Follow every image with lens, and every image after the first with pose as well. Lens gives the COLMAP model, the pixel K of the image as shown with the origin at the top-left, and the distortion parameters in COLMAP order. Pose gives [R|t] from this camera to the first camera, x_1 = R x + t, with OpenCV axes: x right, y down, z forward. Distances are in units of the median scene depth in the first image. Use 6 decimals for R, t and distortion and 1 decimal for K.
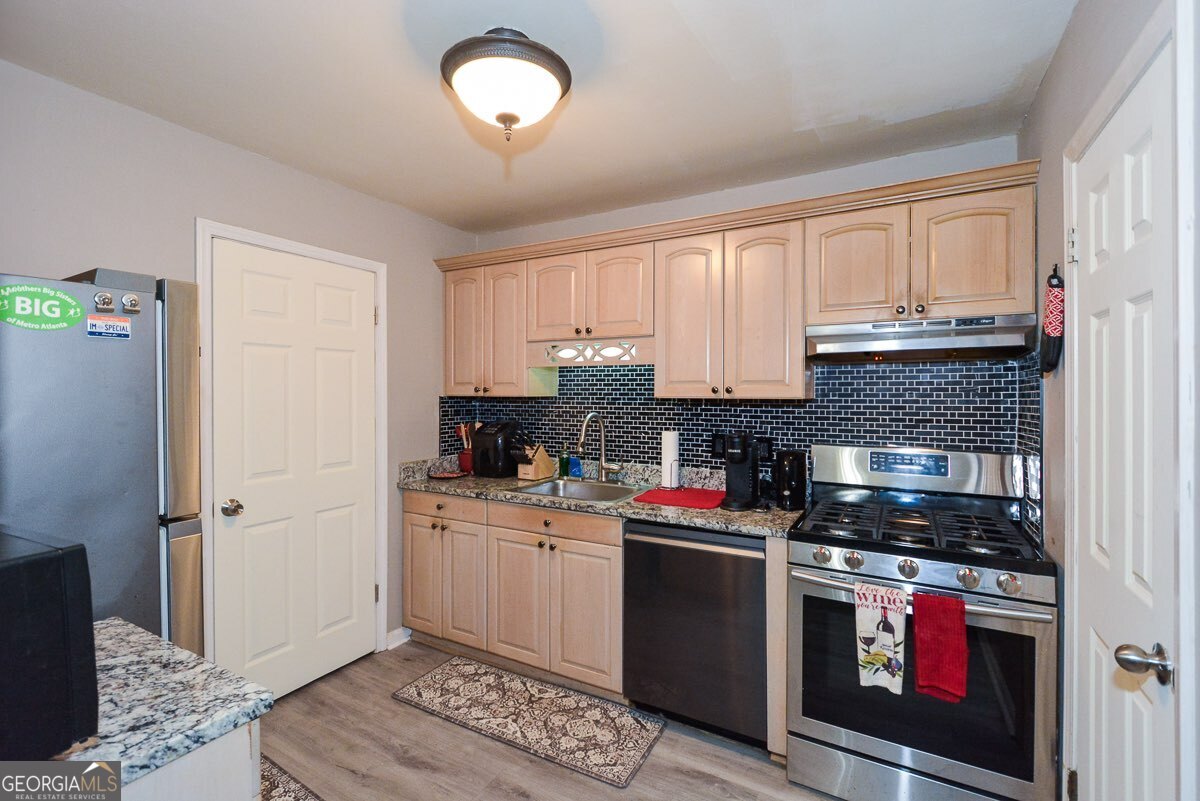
lens RADIAL K [[534.0, 0, 595.2], [0, 534.0, 391.4], [0, 0, 1]] dist [0.001914, -0.000155]
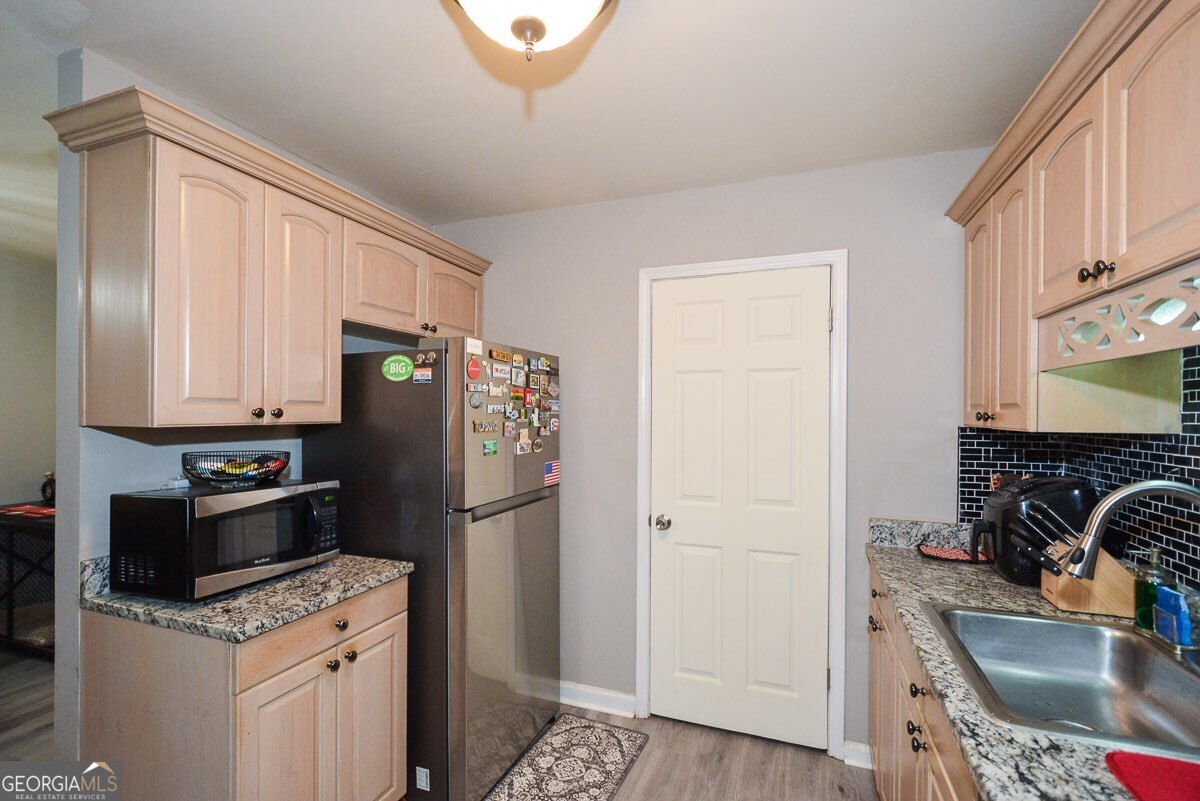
lens RADIAL K [[527.7, 0, 602.7], [0, 527.7, 415.0], [0, 0, 1]] dist [-0.000308, -0.000119]
pose [[0.165201, 0.003694, -0.986253, 0.305263], [-0.006868, 0.999973, 0.002595, -0.003858], [0.986236, 0.006345, 0.165222, 0.576103]]
